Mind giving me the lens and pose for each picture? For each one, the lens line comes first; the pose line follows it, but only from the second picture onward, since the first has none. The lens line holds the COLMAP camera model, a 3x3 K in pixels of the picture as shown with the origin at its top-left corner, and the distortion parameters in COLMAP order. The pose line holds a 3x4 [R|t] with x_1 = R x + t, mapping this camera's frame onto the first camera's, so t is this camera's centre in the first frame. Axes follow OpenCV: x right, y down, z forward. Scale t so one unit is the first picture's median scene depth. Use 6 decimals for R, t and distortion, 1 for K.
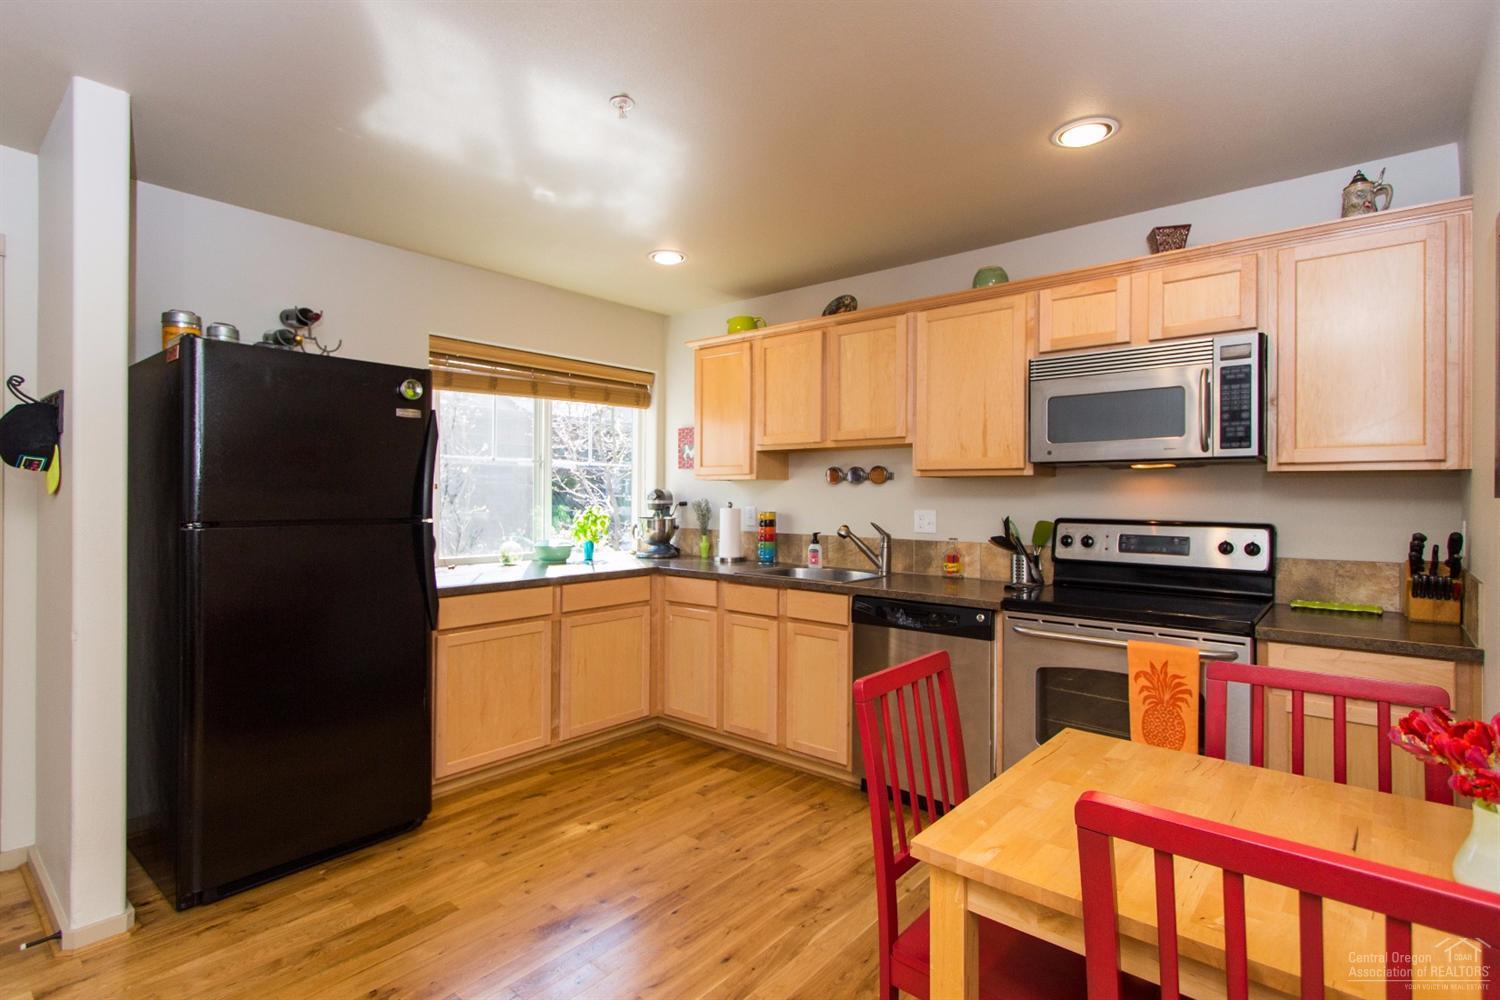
lens RADIAL K [[728.0, 0, 750.0], [0, 728.0, 500.0], [0, 0, 1]] dist [-0.001243, -0.000060]
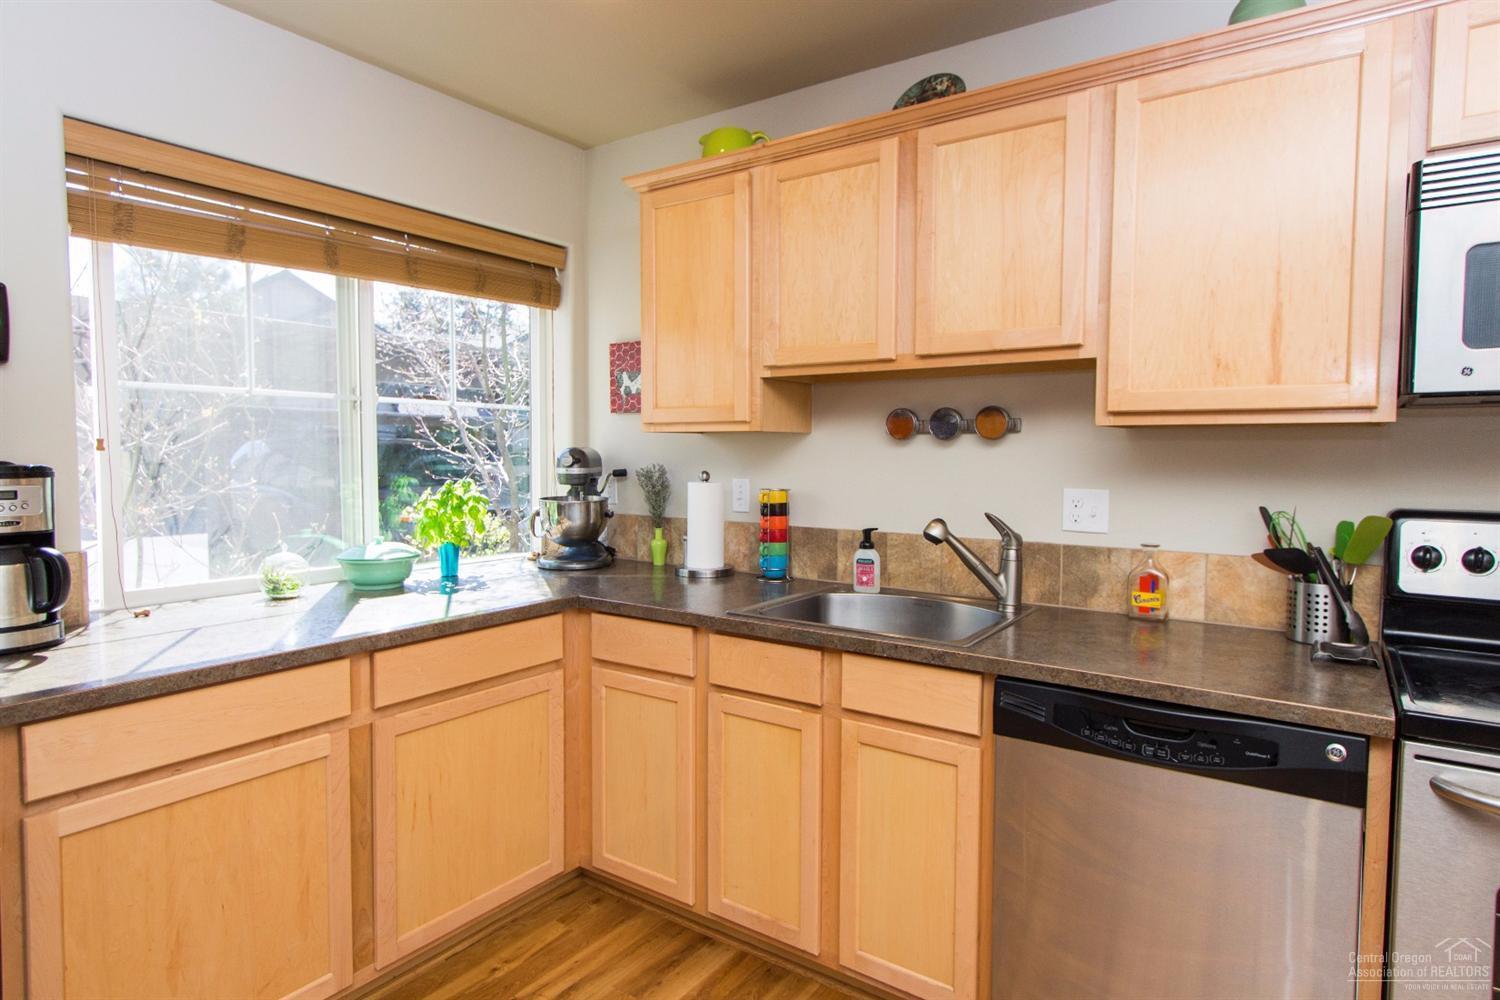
lens RADIAL K [[820.1, 0, 750.0], [0, 820.1, 500.0], [0, 0, 1]] dist [0.004231, 0.000880]
pose [[0.996560, -0.005407, 0.082697, -0.050033], [0.000949, 0.998549, 0.053842, -0.010060], [-0.082868, -0.053578, 0.995119, 0.395482]]
